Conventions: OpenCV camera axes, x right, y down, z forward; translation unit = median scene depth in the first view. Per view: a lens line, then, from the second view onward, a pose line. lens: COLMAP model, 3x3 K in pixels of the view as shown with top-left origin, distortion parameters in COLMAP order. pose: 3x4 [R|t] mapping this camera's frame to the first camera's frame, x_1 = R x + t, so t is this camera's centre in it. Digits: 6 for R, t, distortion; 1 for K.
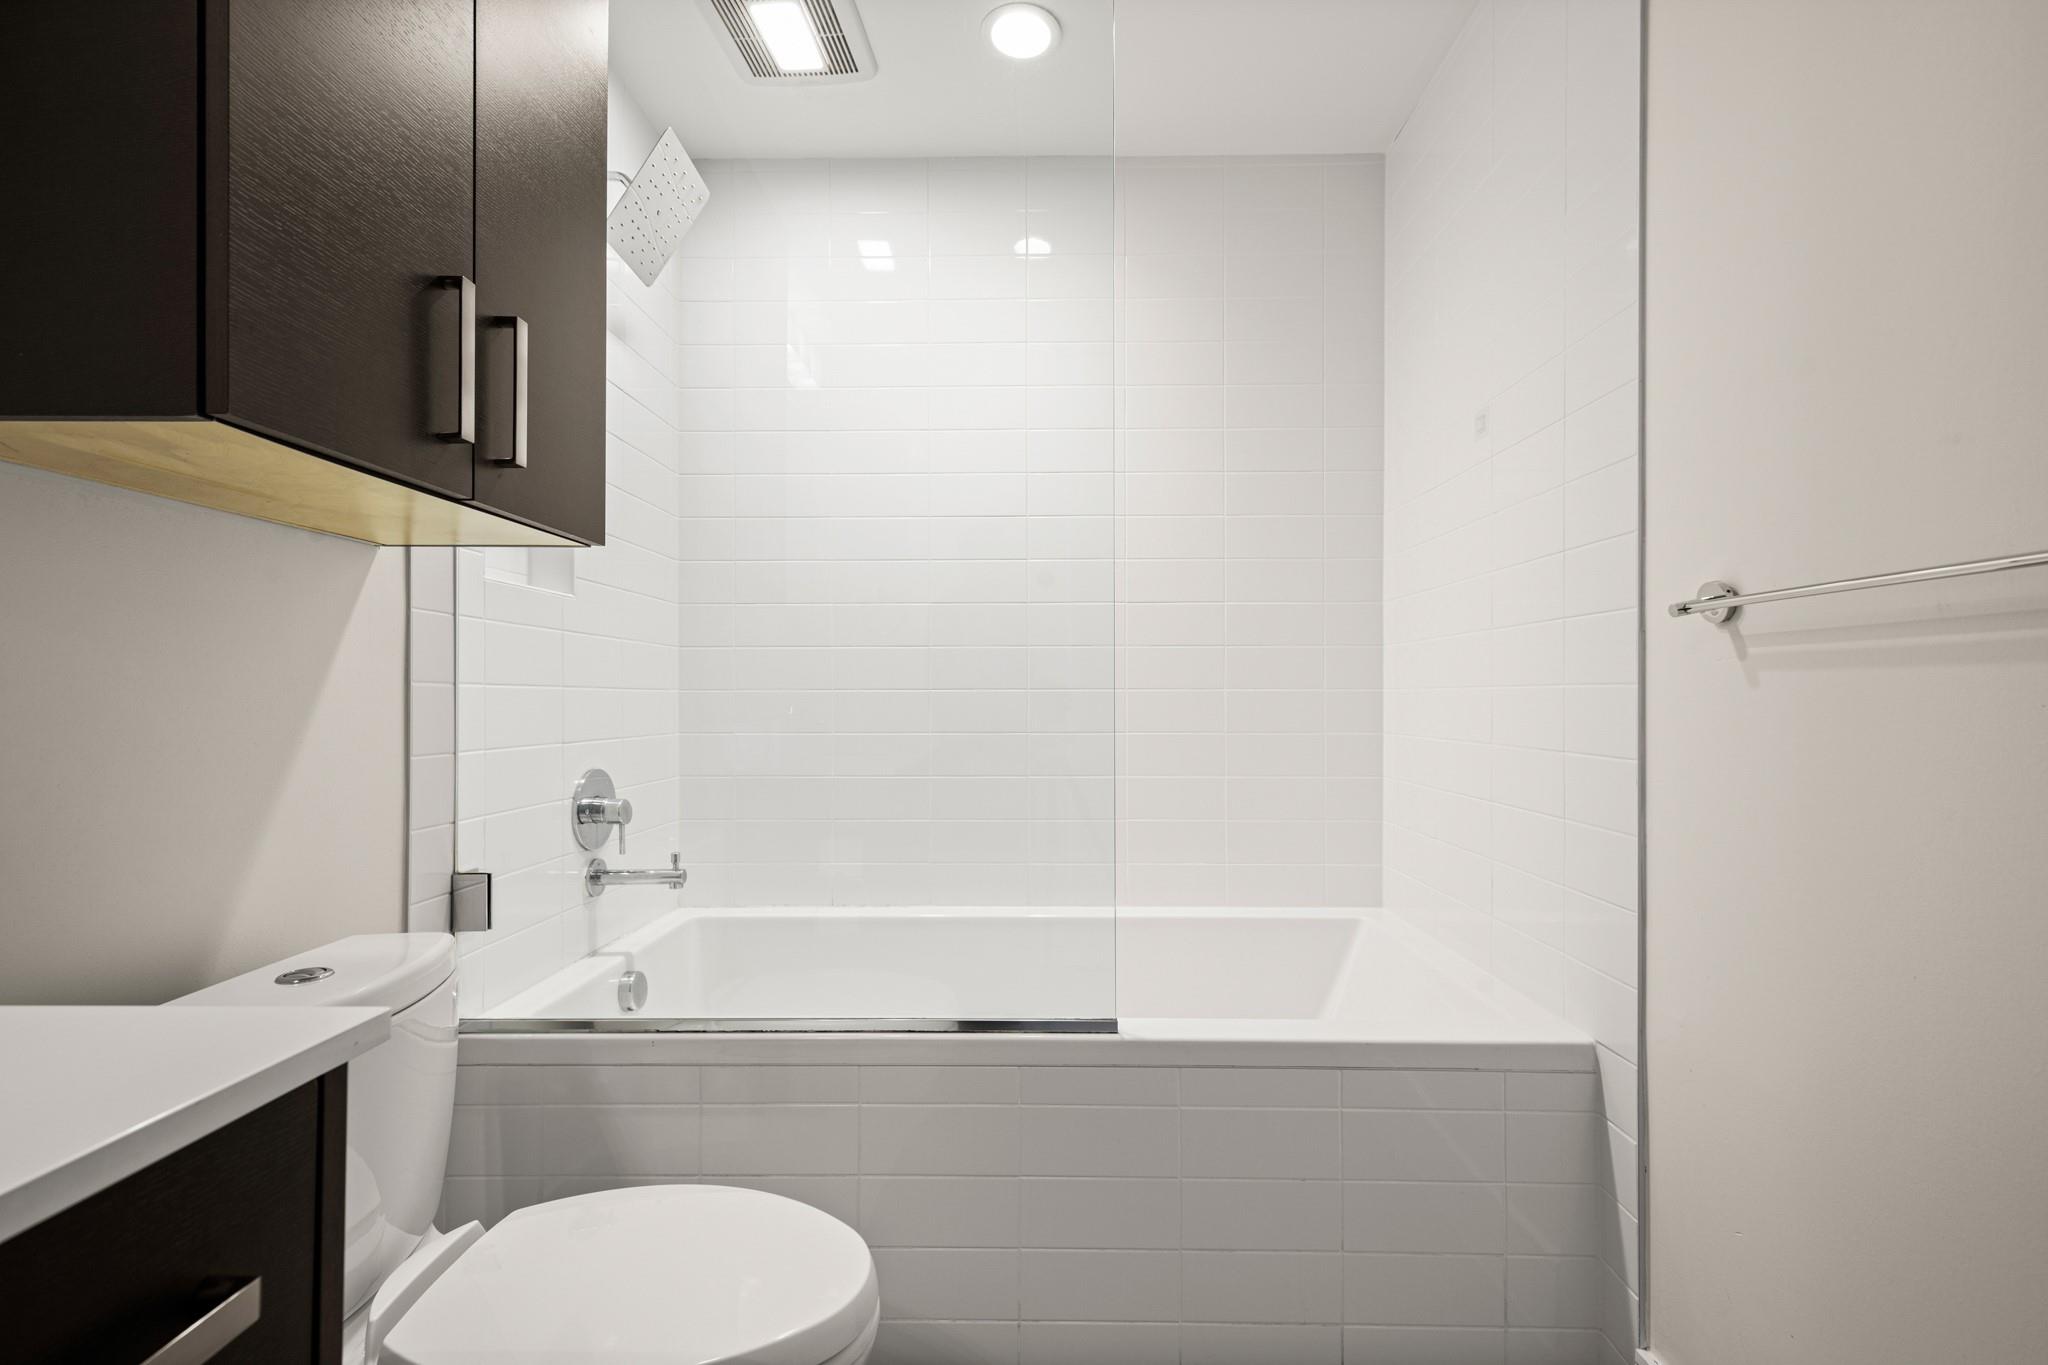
lens RADIAL K [[935.0, 0, 1024.2], [0, 935.0, 684.1], [0, 0, 1]] dist [0.013846, 0.000257]
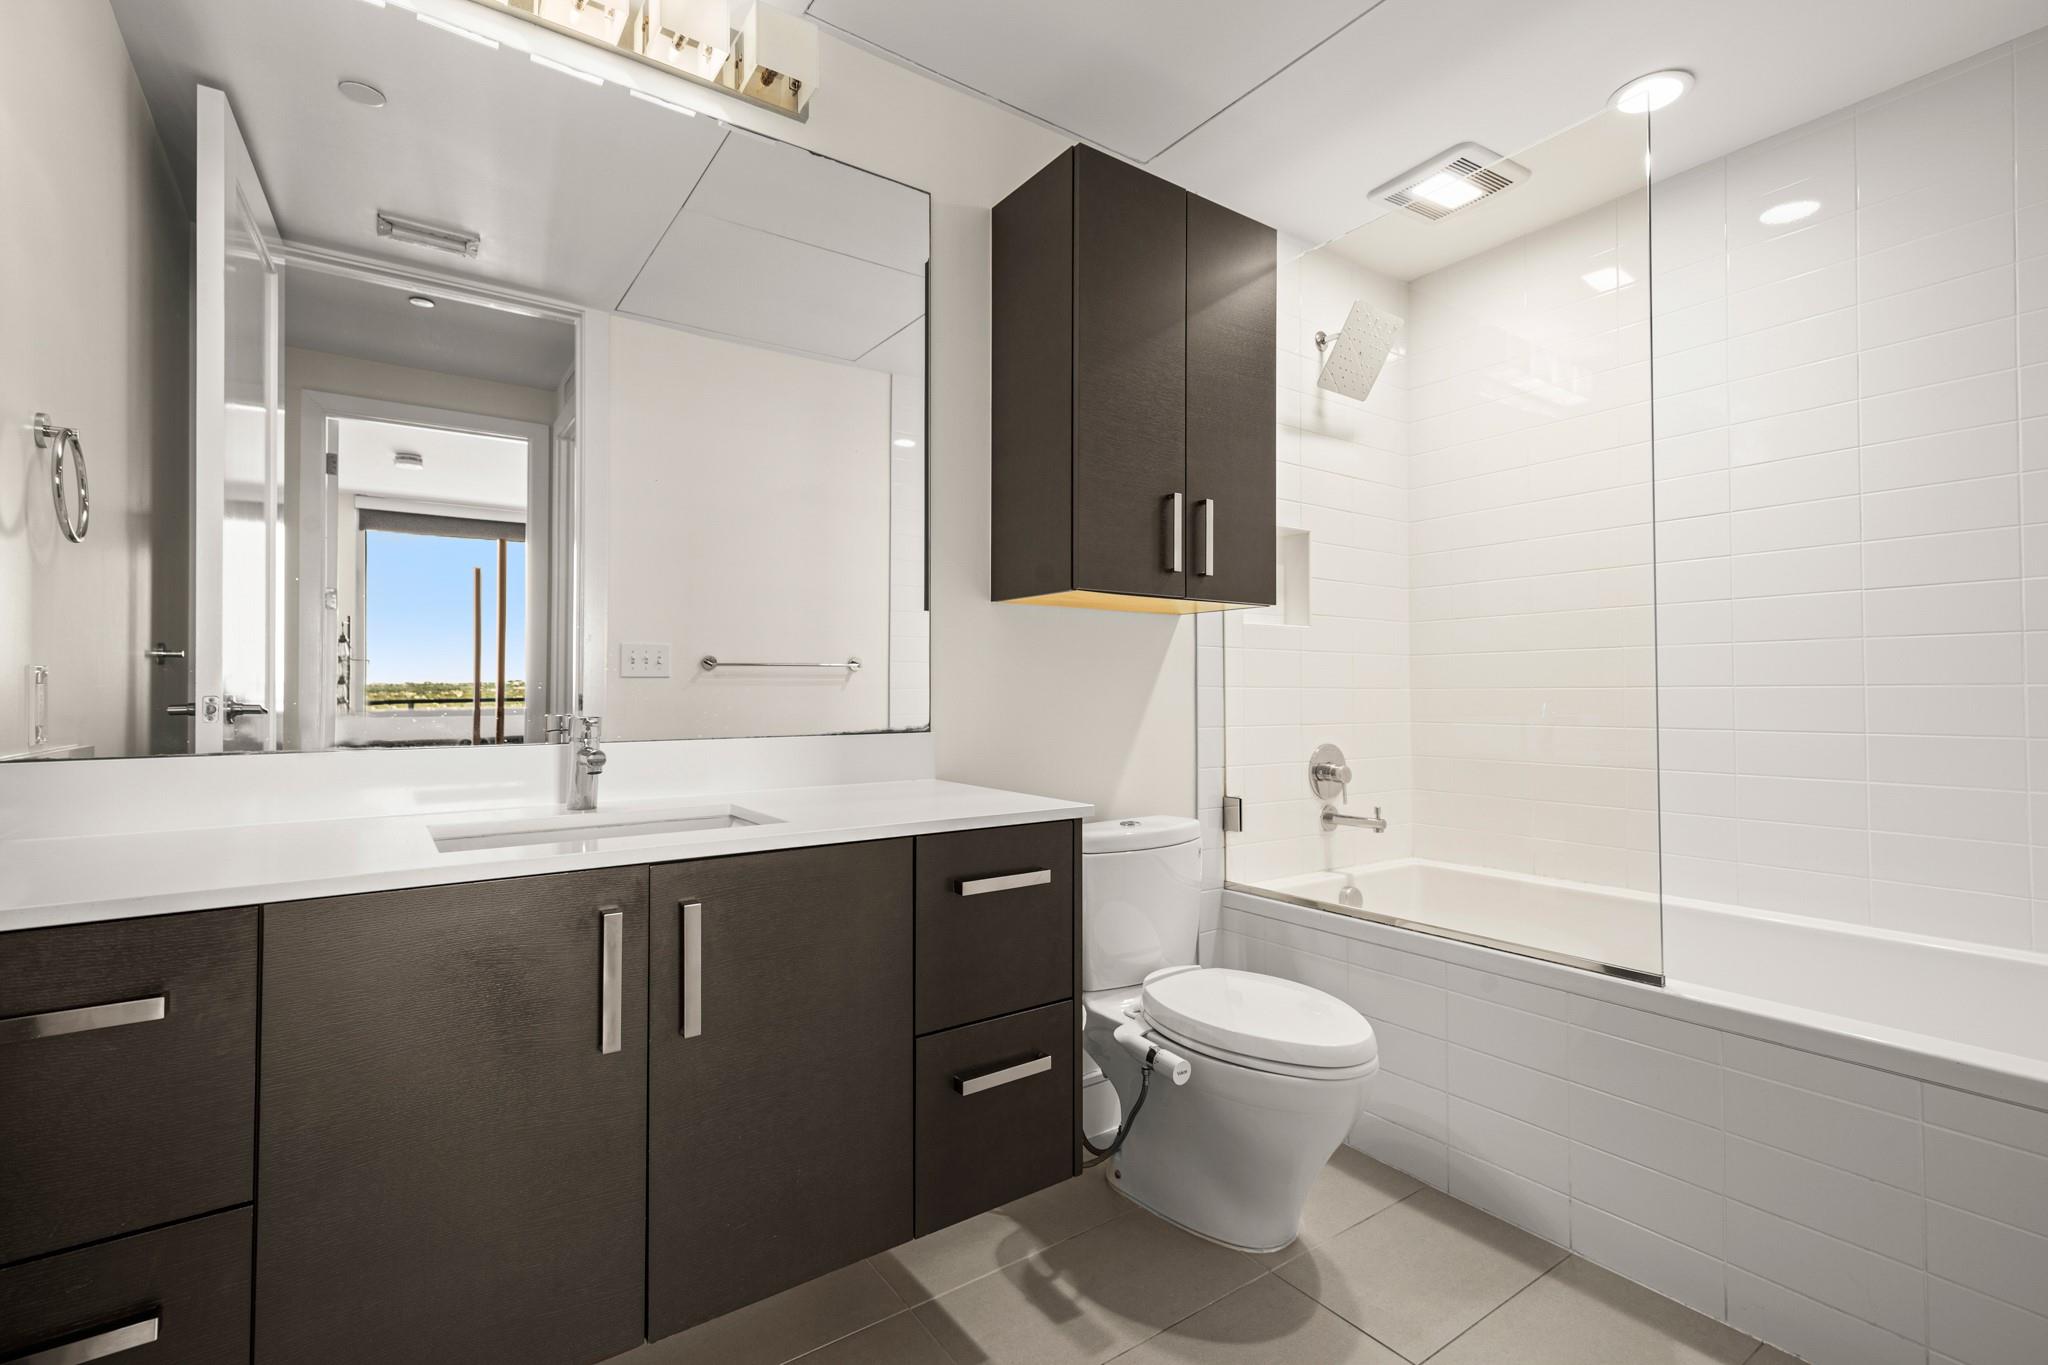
lens RADIAL K [[935.0, 0, 1023.2], [0, 935.0, 681.8], [0, 0, 1]] dist [0.013846, 0.000257]
pose [[0.597954, -0.004987, -0.801515, 0.435061], [0.008524, 0.999964, 0.000138, -0.009943], [0.801485, -0.006914, 0.597974, -0.254415]]
